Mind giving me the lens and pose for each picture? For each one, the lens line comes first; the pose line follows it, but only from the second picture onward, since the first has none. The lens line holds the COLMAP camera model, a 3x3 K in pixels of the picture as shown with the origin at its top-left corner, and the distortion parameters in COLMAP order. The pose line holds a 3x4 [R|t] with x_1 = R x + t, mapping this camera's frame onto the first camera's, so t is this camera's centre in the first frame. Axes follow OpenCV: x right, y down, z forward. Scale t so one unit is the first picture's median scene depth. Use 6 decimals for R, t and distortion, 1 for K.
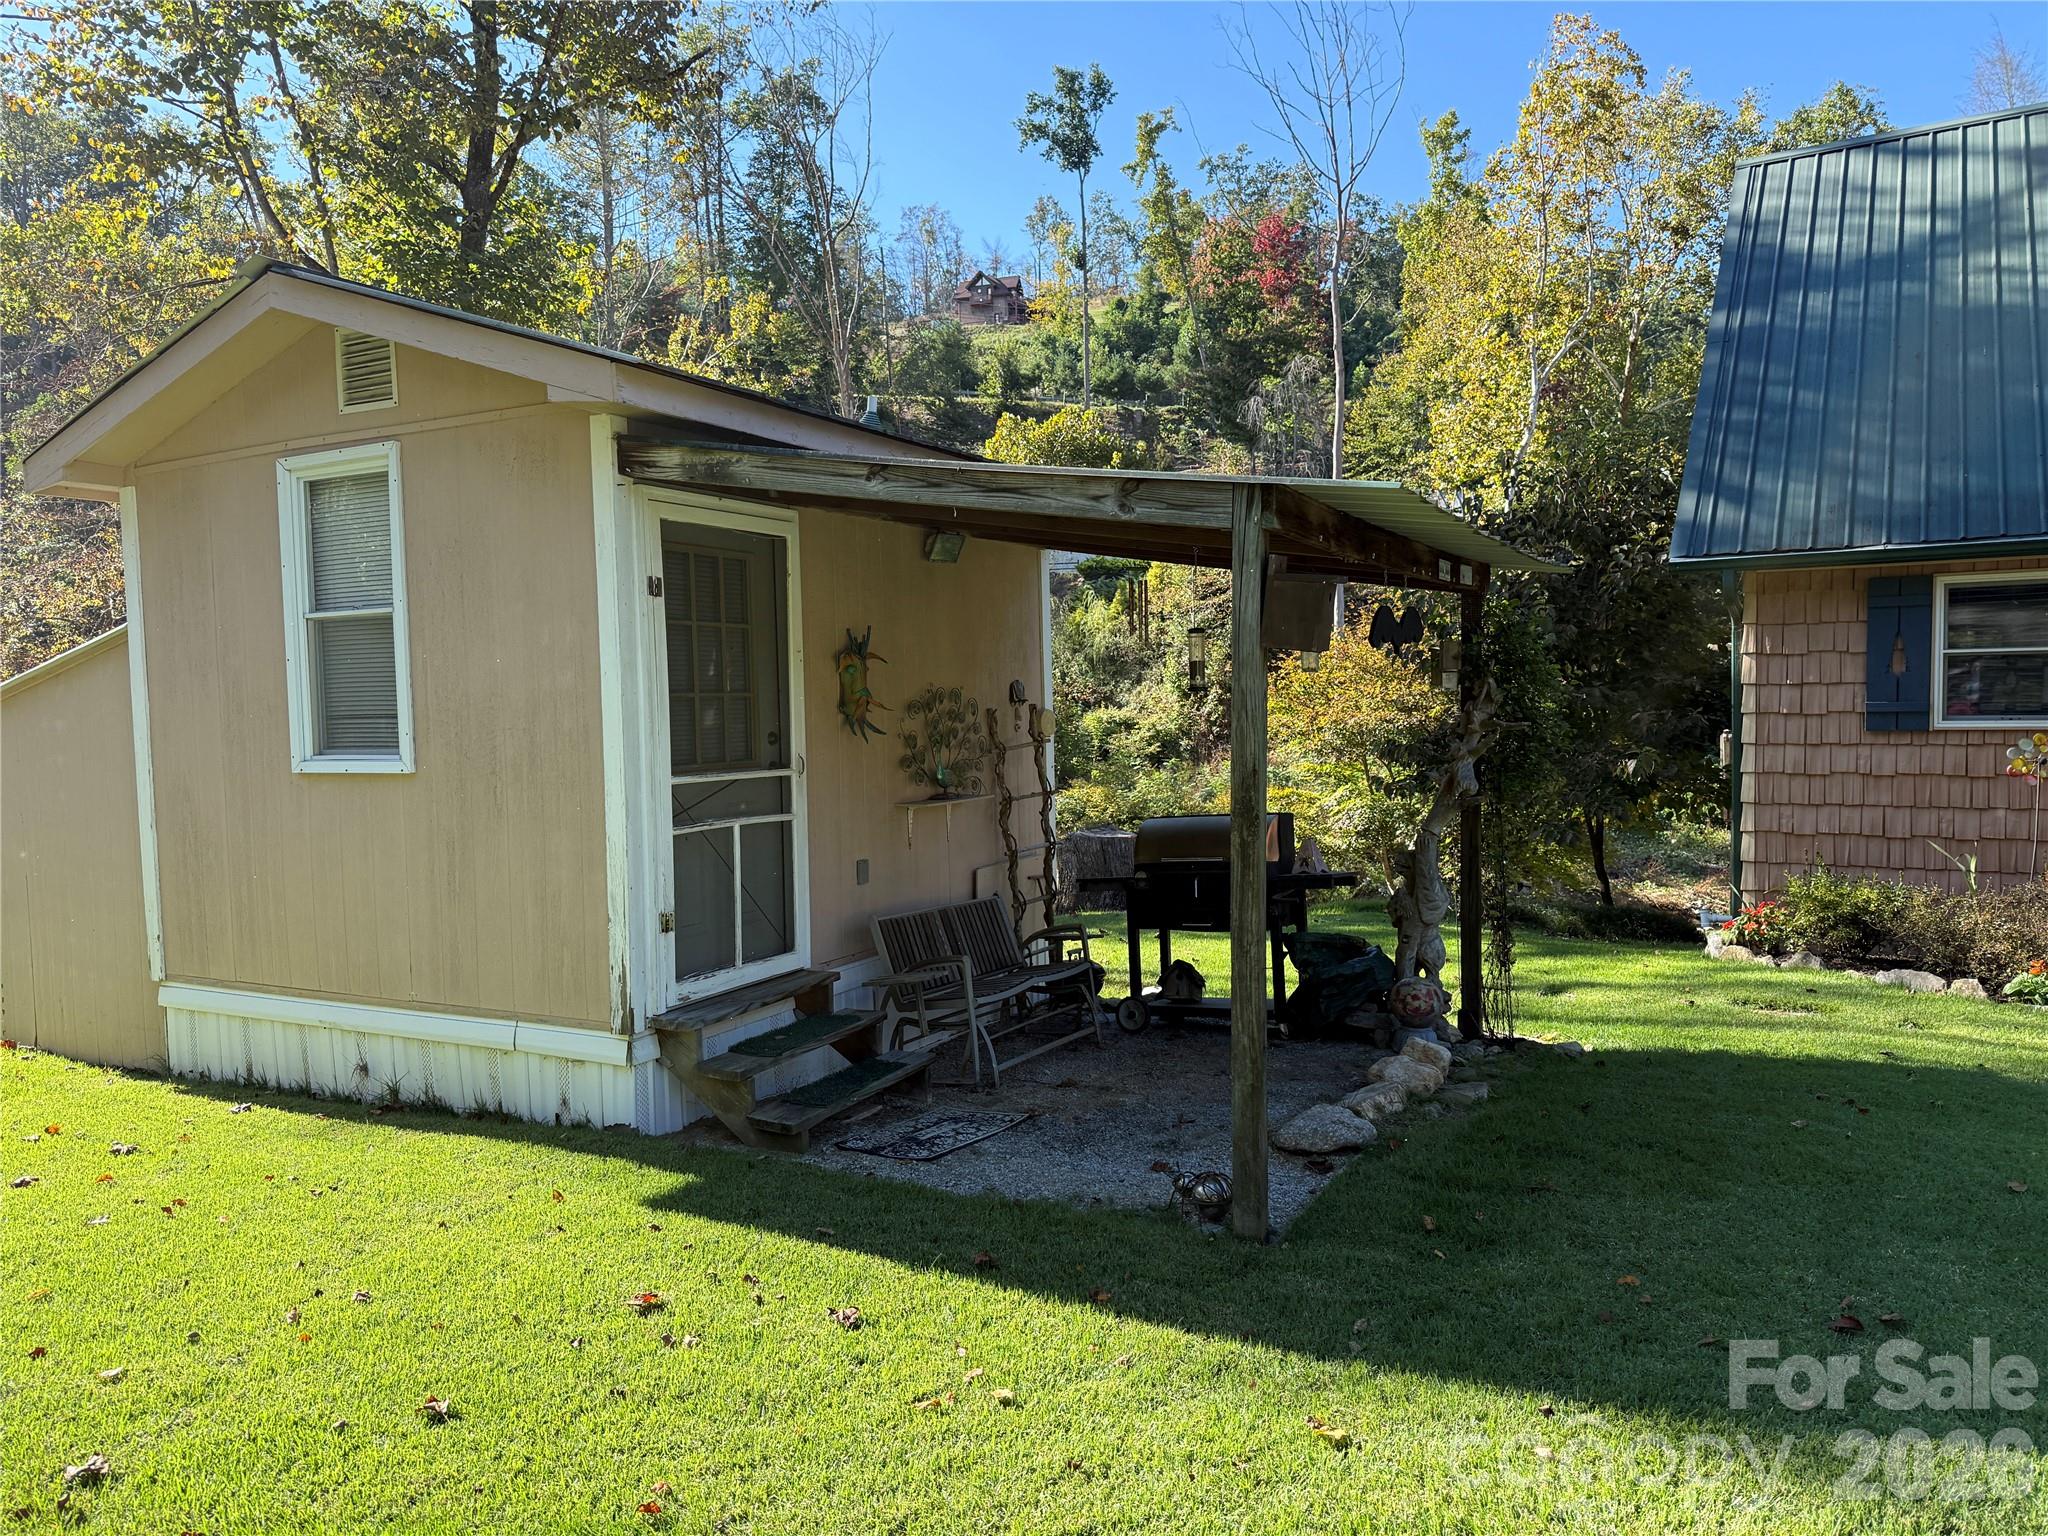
lens RADIAL K [[1456.2, 0, 1047.8], [0, 1456.2, 769.6], [0, 0, 1]] dist [0.110318, -0.198733]
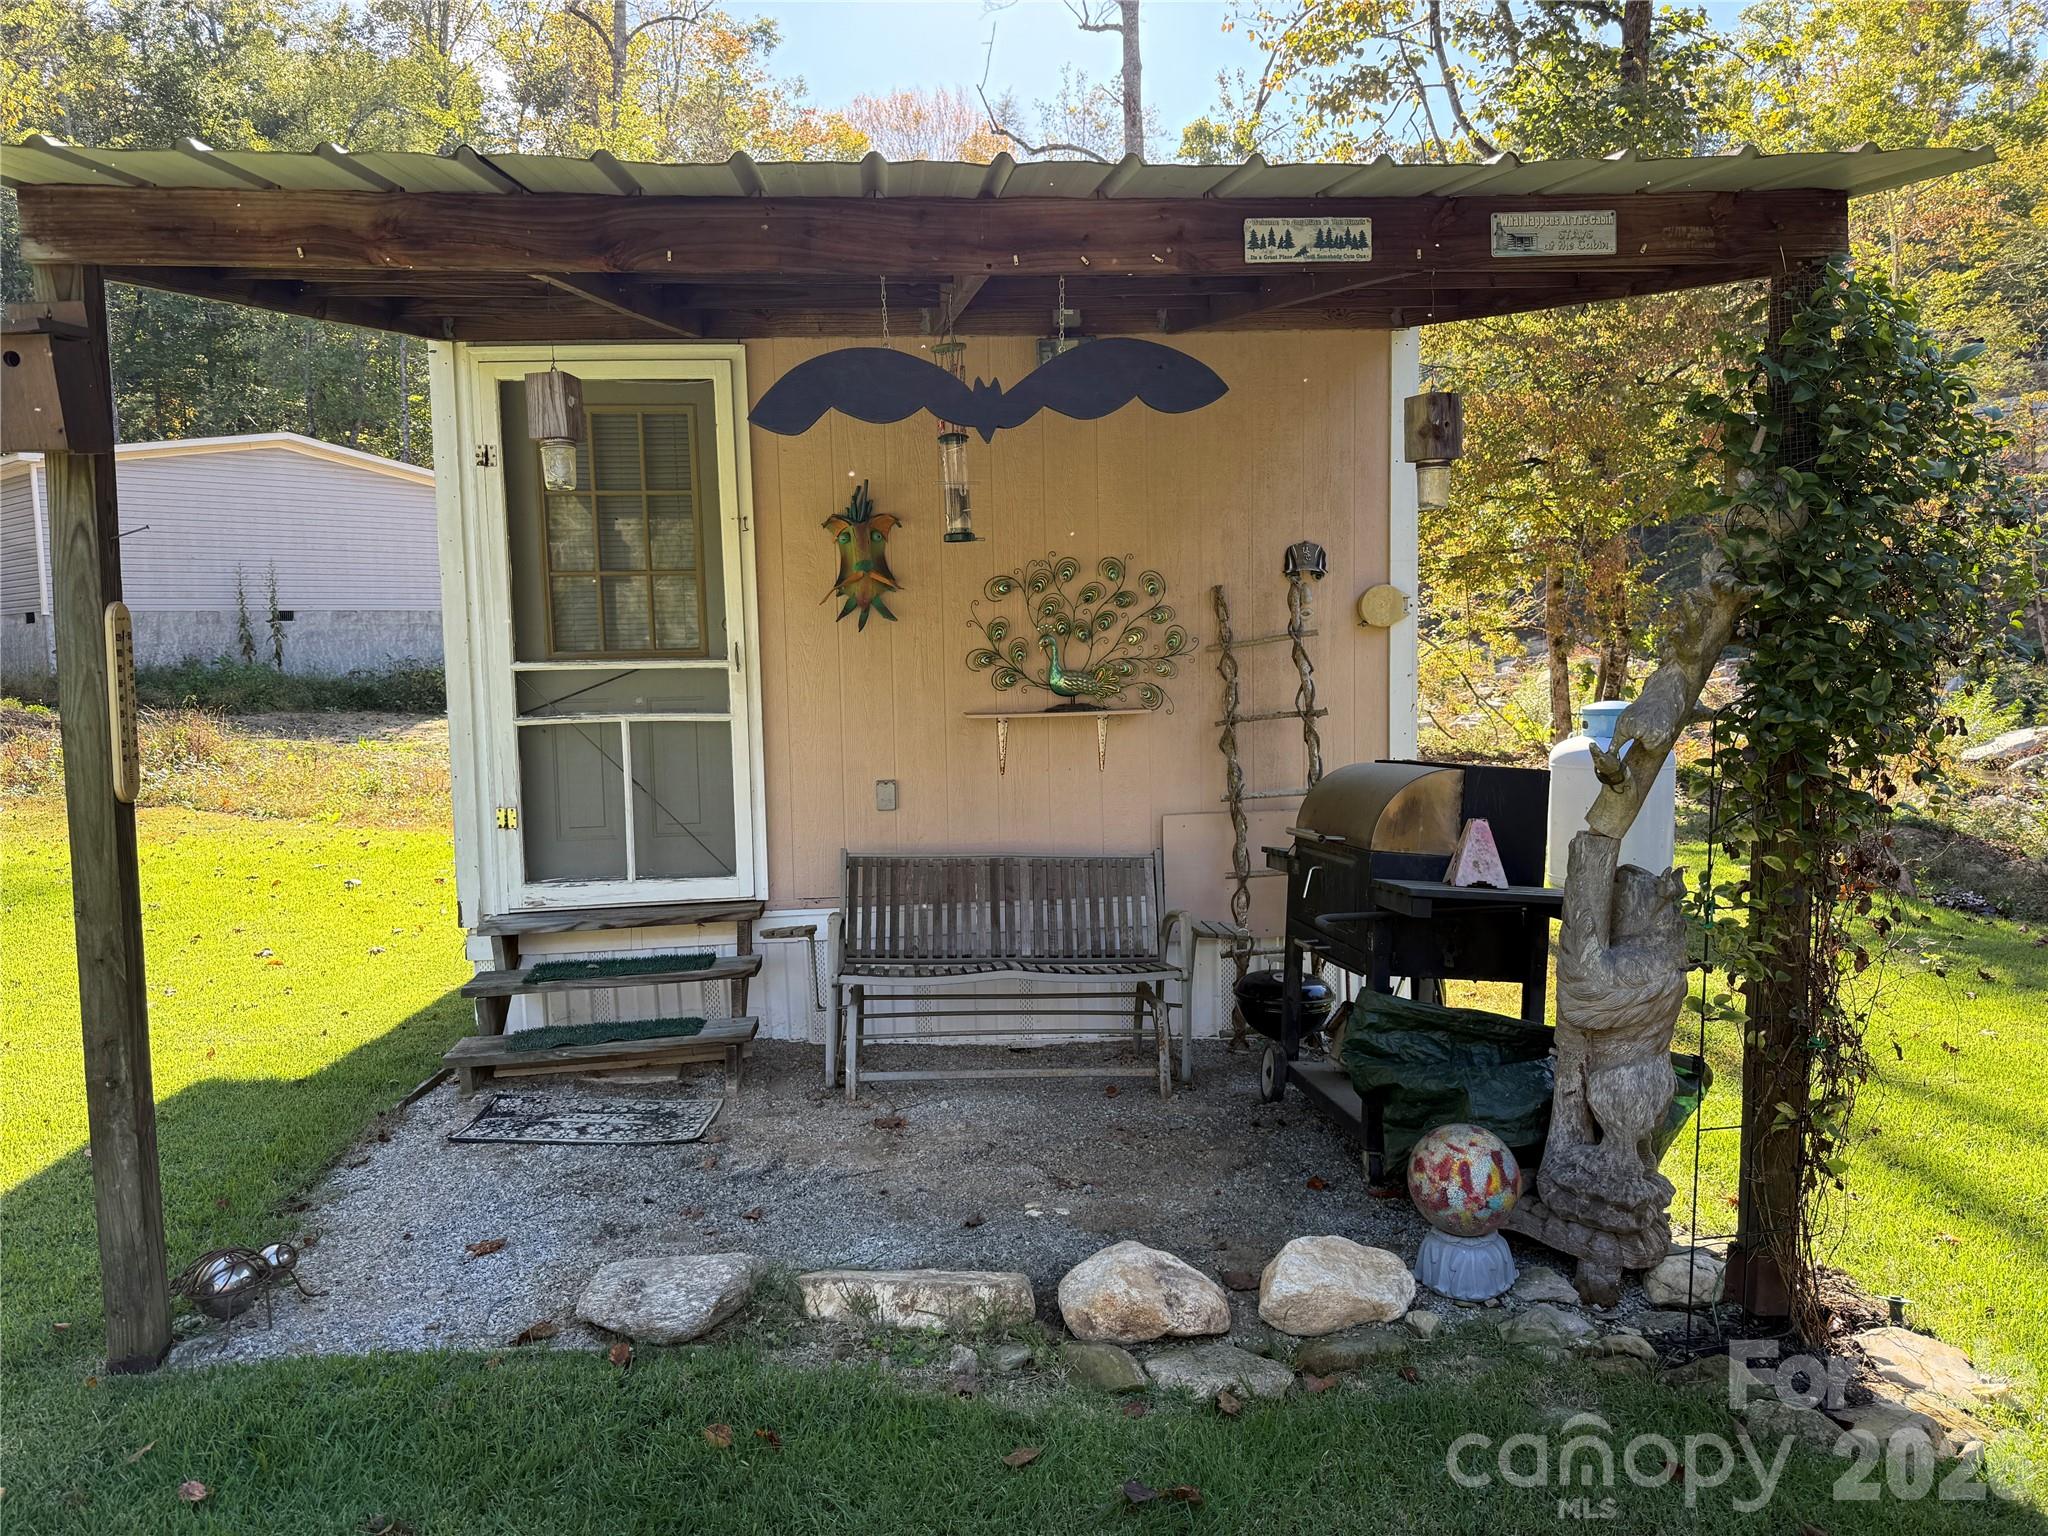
lens RADIAL K [[1456.2, 0, 1047.8], [0, 1456.2, 769.6], [0, 0, 1]] dist [0.110318, -0.198733]
pose [[0.522396, 0.076733, -0.849243, 0.644540], [-0.027456, 0.996940, 0.073189, -0.004475], [0.852261, -0.014917, 0.522904, 0.724008]]
